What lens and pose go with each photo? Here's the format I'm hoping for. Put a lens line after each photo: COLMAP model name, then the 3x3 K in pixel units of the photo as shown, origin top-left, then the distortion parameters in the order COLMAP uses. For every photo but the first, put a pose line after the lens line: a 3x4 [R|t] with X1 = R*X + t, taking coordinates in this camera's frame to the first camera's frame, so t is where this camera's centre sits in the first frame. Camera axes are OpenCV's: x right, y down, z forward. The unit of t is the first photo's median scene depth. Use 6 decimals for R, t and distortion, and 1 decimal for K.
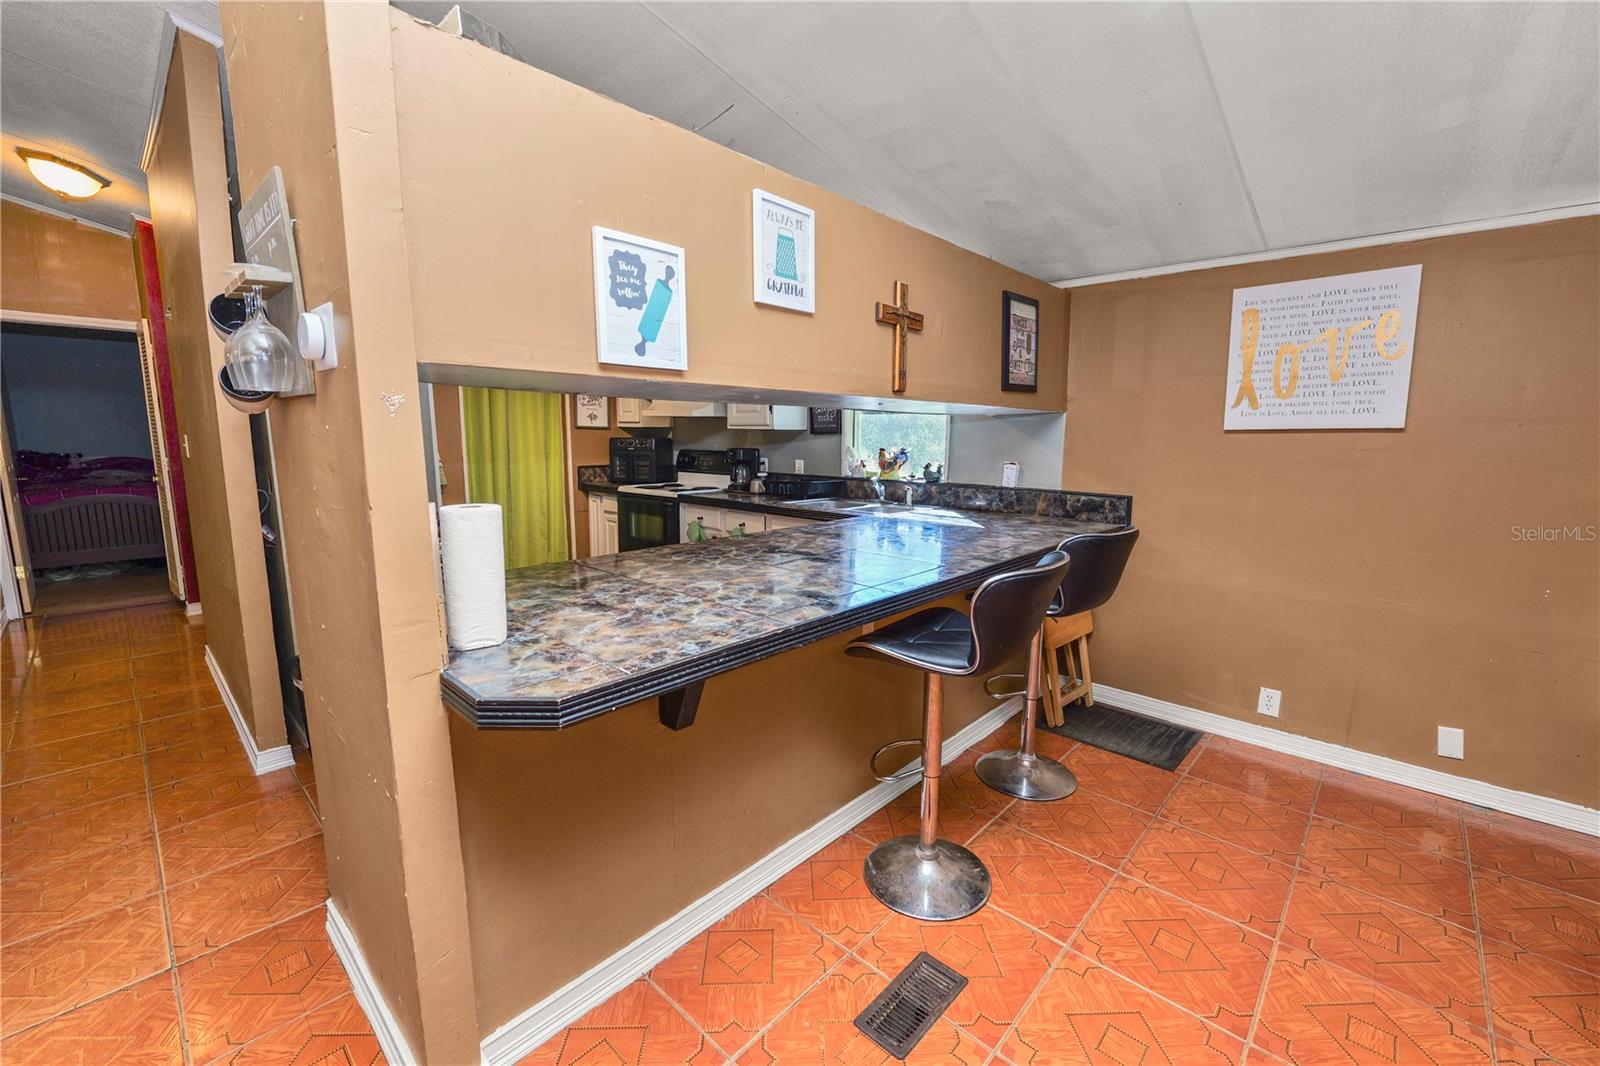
lens RADIAL K [[652.8, 0, 800.0], [0, 652.8, 533.0], [0, 0, 1]] dist [-0.011538, 0.000410]
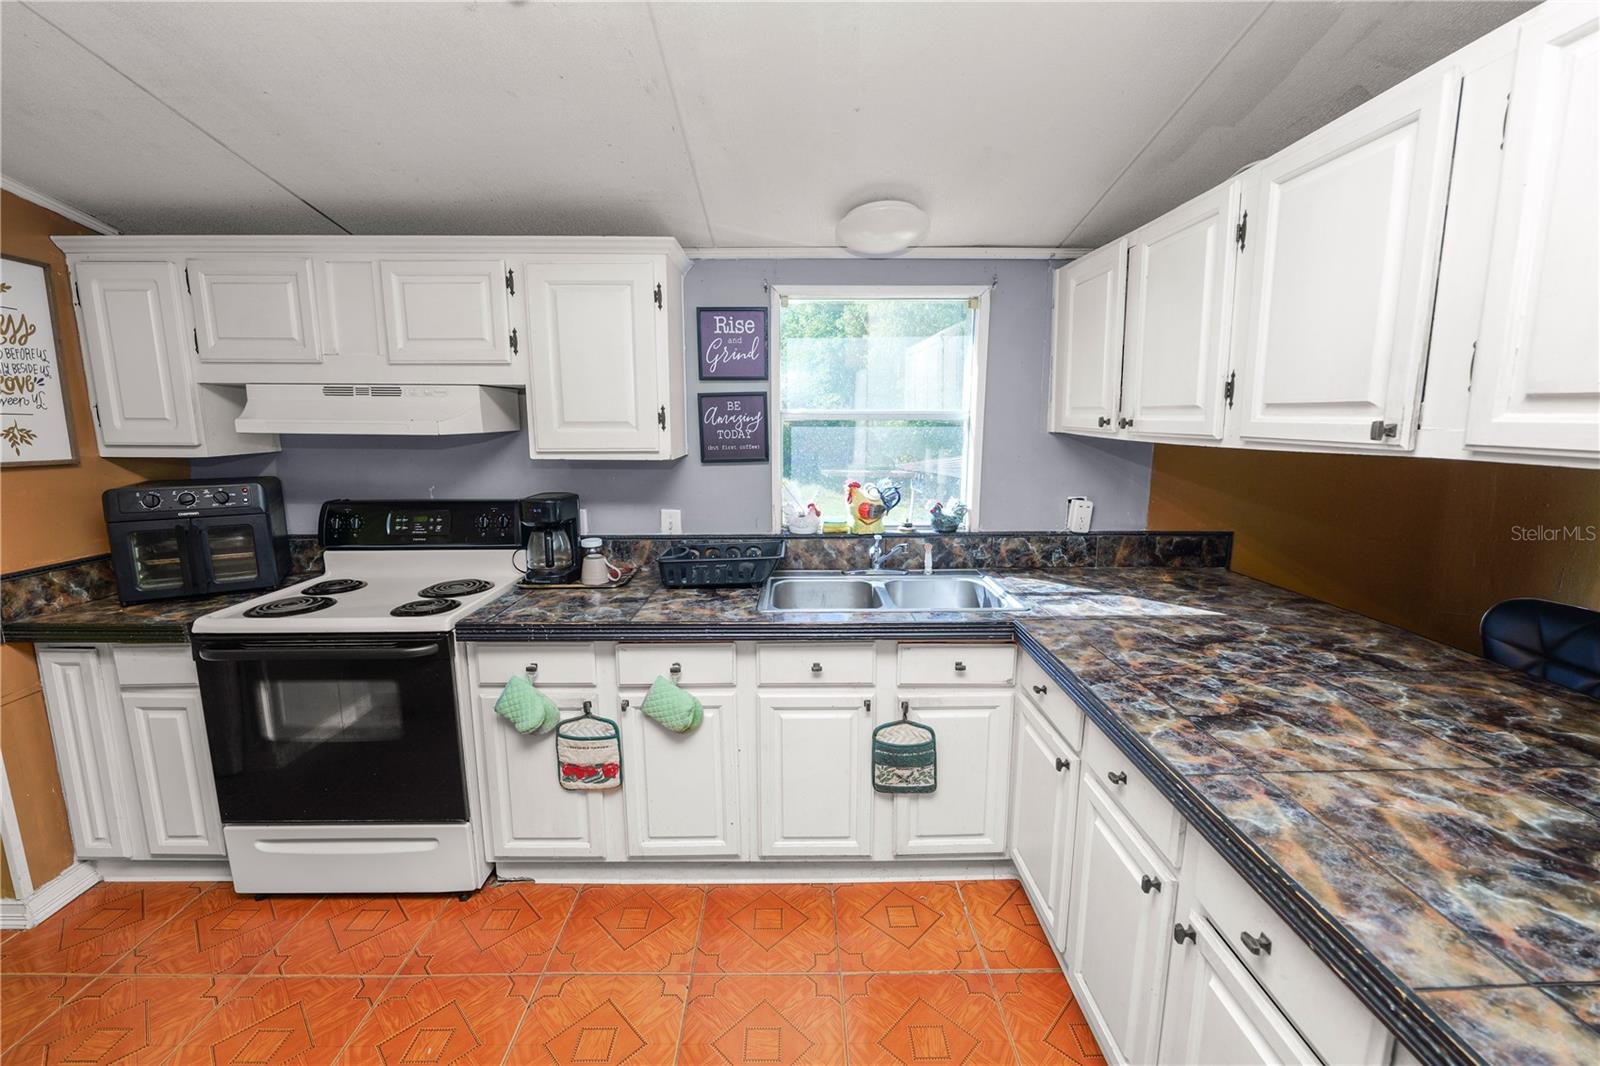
lens RADIAL K [[652.8, 0, 800.0], [0, 652.8, 533.0], [0, 0, 1]] dist [-0.011538, 0.000410]
pose [[0.725966, -0.129558, 0.675417, -0.344003], [0.112777, 0.991227, 0.068918, -0.137807], [-0.678421, 0.026140, 0.734208, 0.616367]]
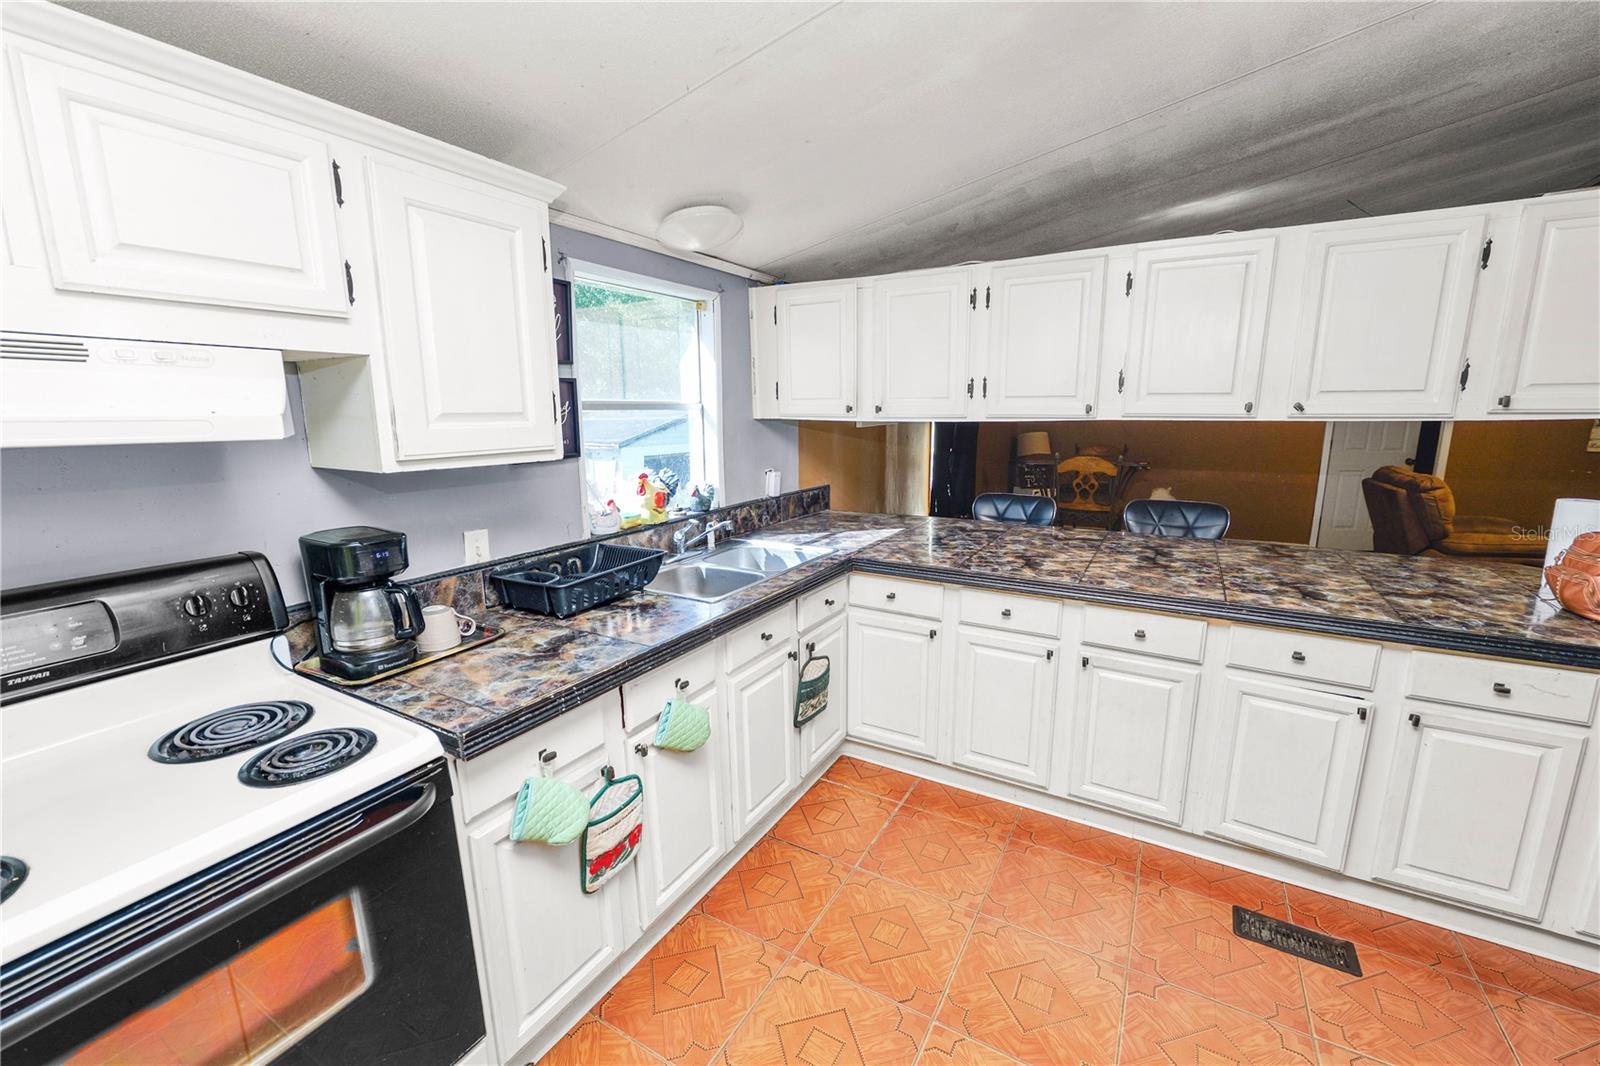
lens RADIAL K [[652.8, 0, 800.0], [0, 652.8, 533.0], [0, 0, 1]] dist [-0.011538, 0.000410]
pose [[-0.219284, -0.187150, 0.957544, -0.518016], [0.159343, 0.961384, 0.224391, -0.199081], [-0.962561, 0.201784, -0.180995, 1.028277]]
